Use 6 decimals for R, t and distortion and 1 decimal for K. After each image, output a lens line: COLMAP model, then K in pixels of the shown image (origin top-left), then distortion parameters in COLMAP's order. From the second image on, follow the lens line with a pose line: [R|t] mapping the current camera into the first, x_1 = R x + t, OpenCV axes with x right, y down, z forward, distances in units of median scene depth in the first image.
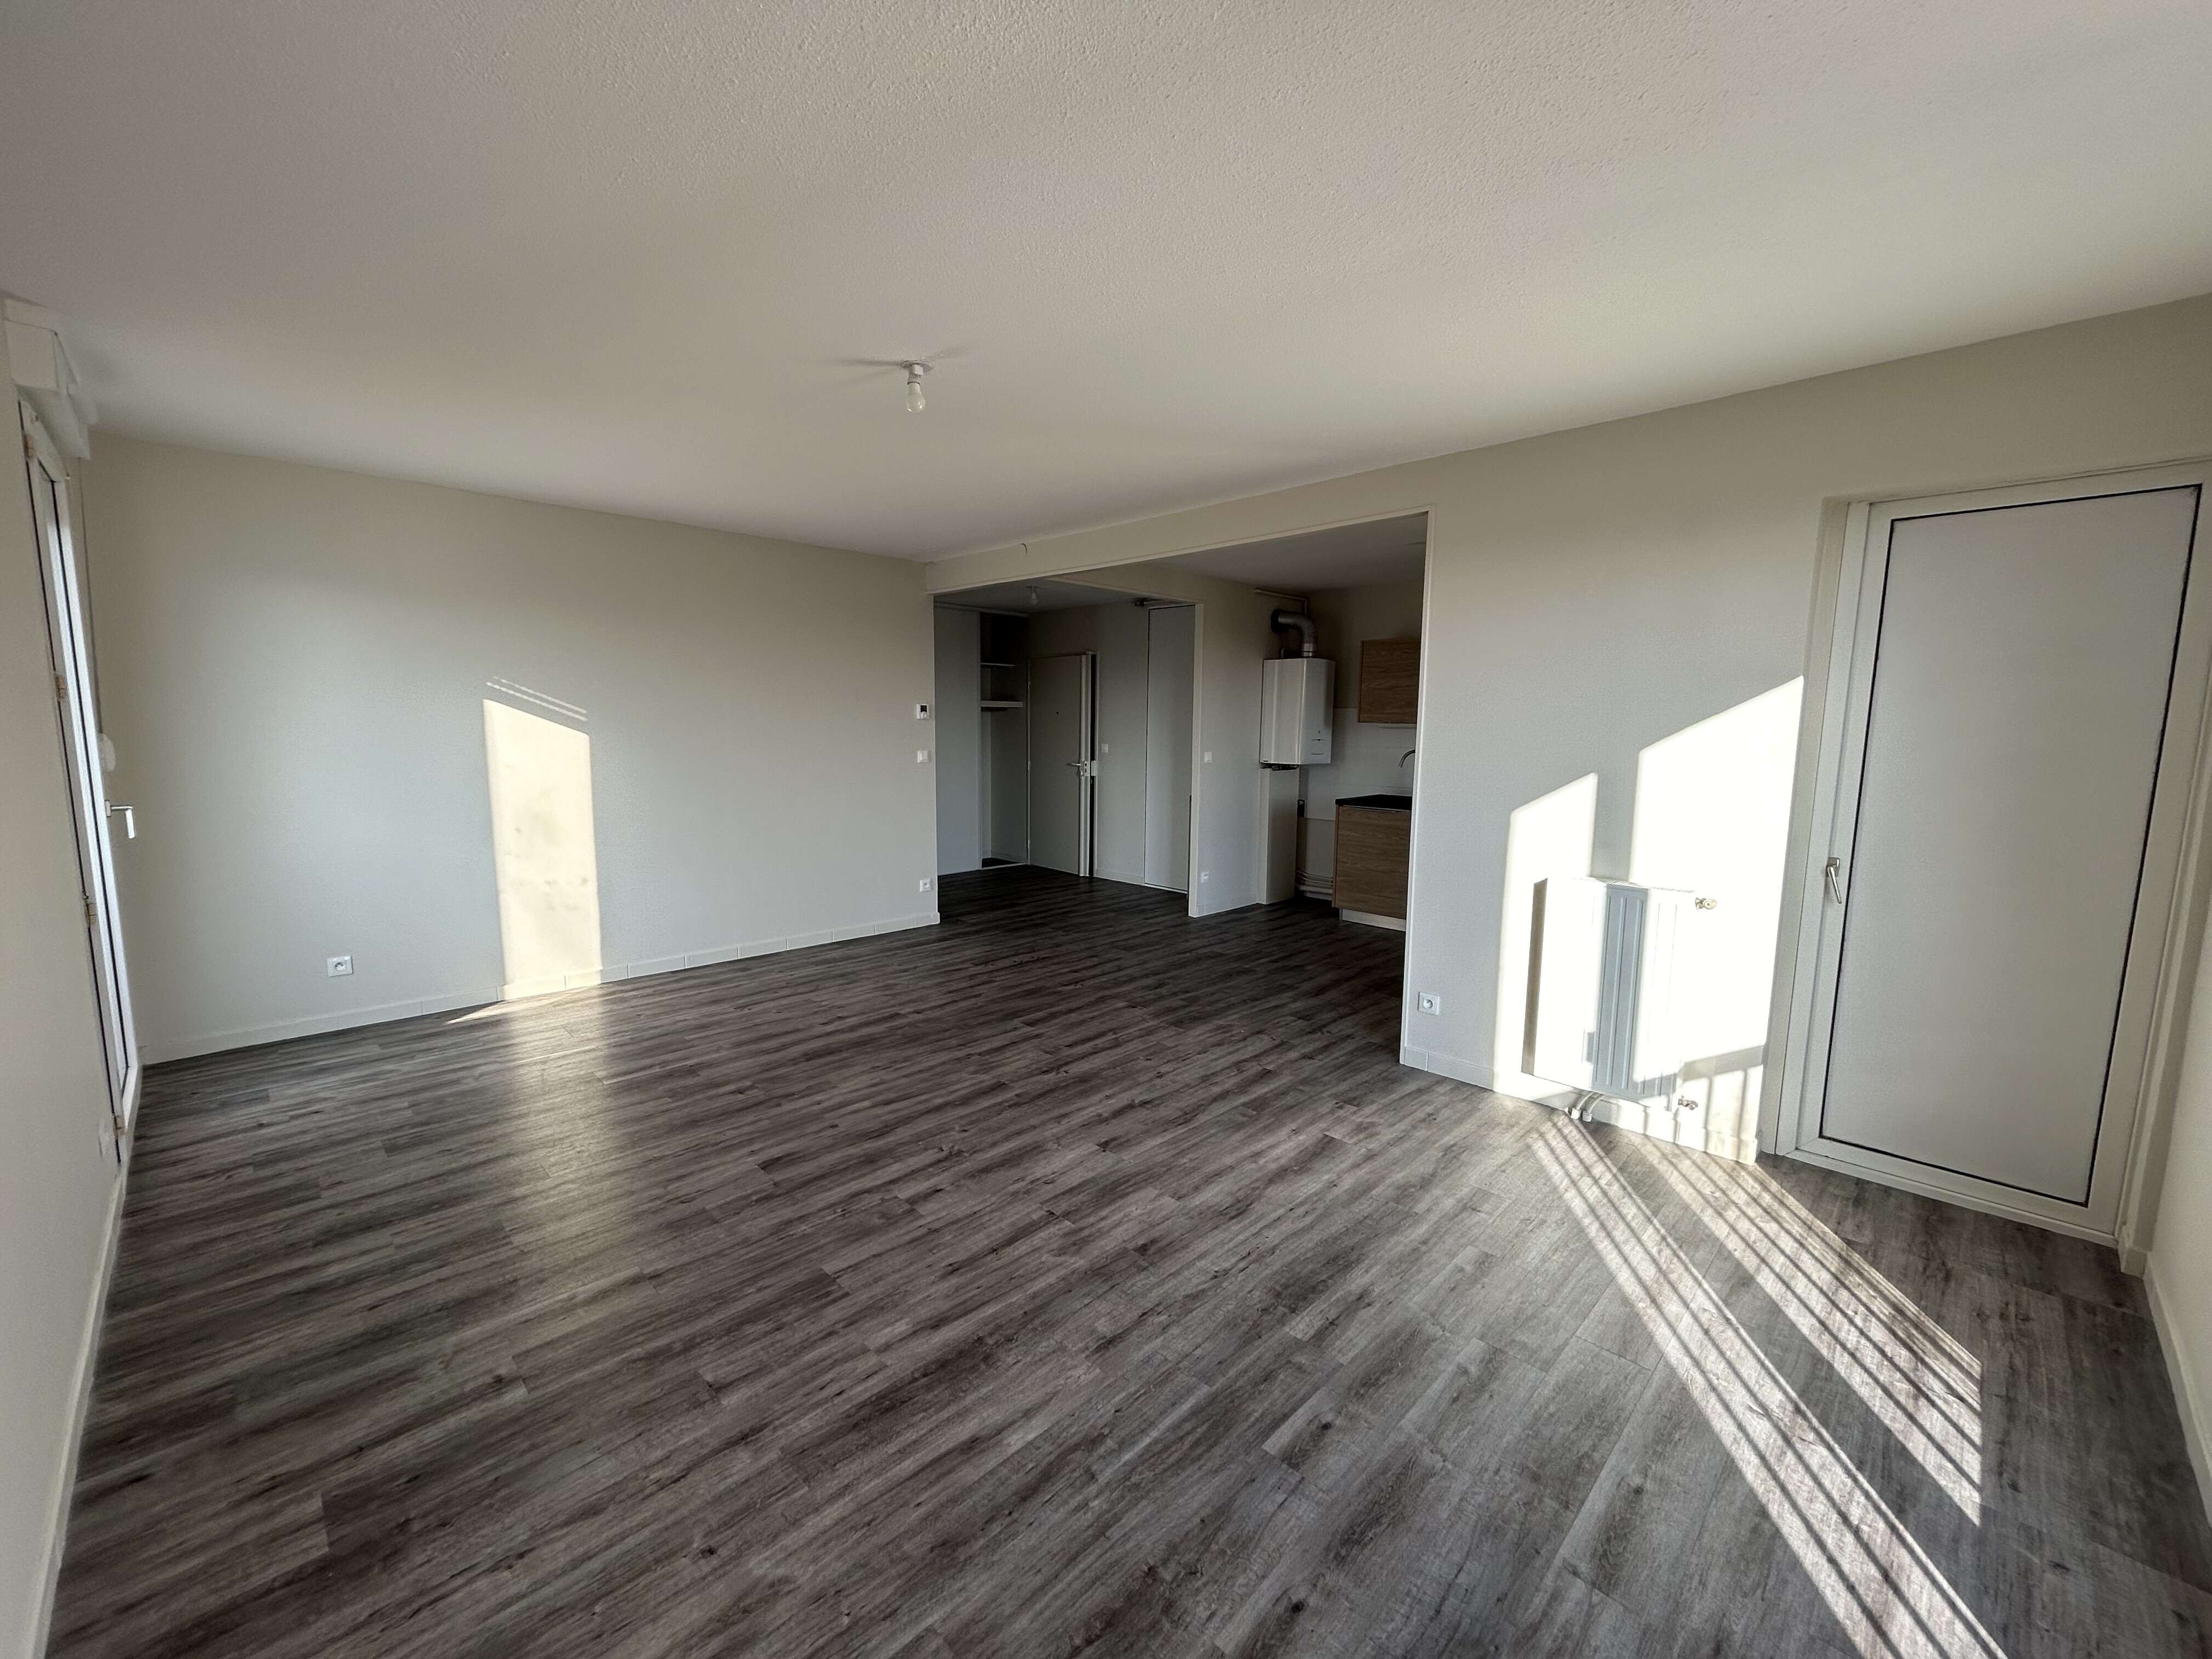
lens RADIAL K [[882.5, 0, 1106.0], [0, 882.5, 829.5], [0, 0, 1]] dist [0.000434, -0.000013]
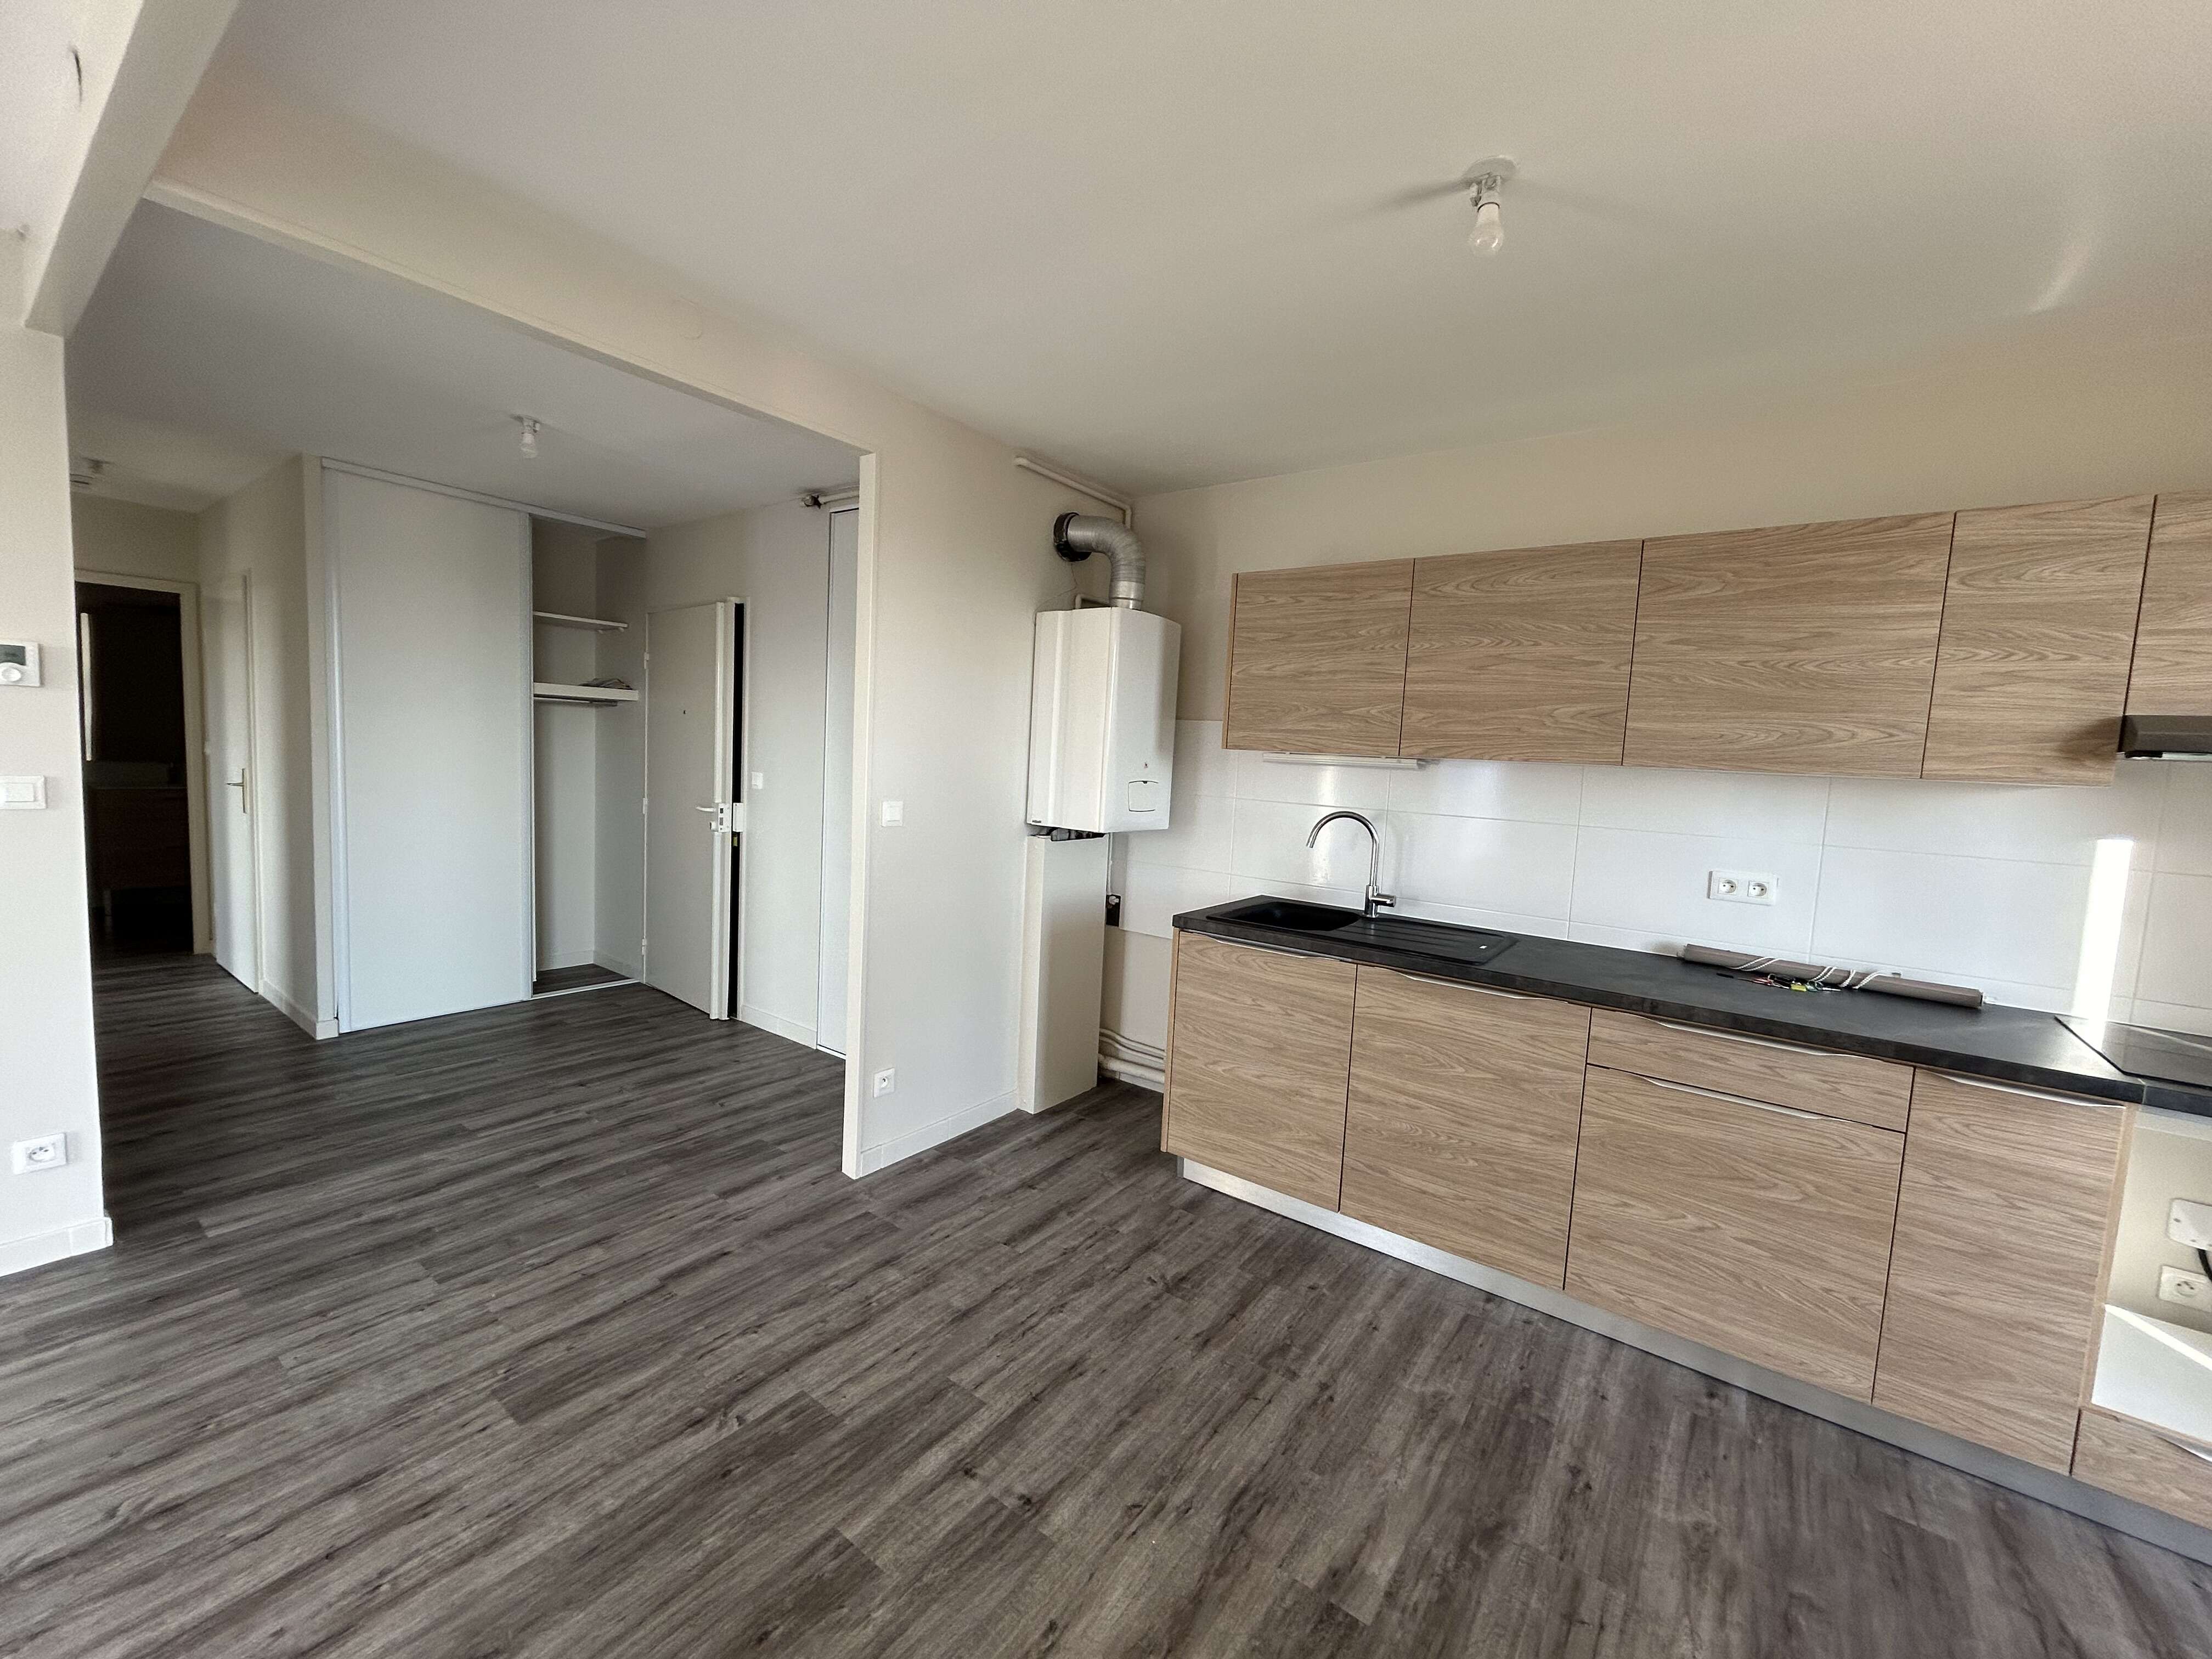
lens RADIAL K [[882.5, 0, 1106.0], [0, 882.5, 829.5], [0, 0, 1]] dist [0.000434, -0.000013]
pose [[0.987856, 0.028125, 0.152807, 0.145766], [-0.023456, 0.999204, -0.032268, -0.058765], [-0.153593, 0.028291, 0.987729, 0.521370]]
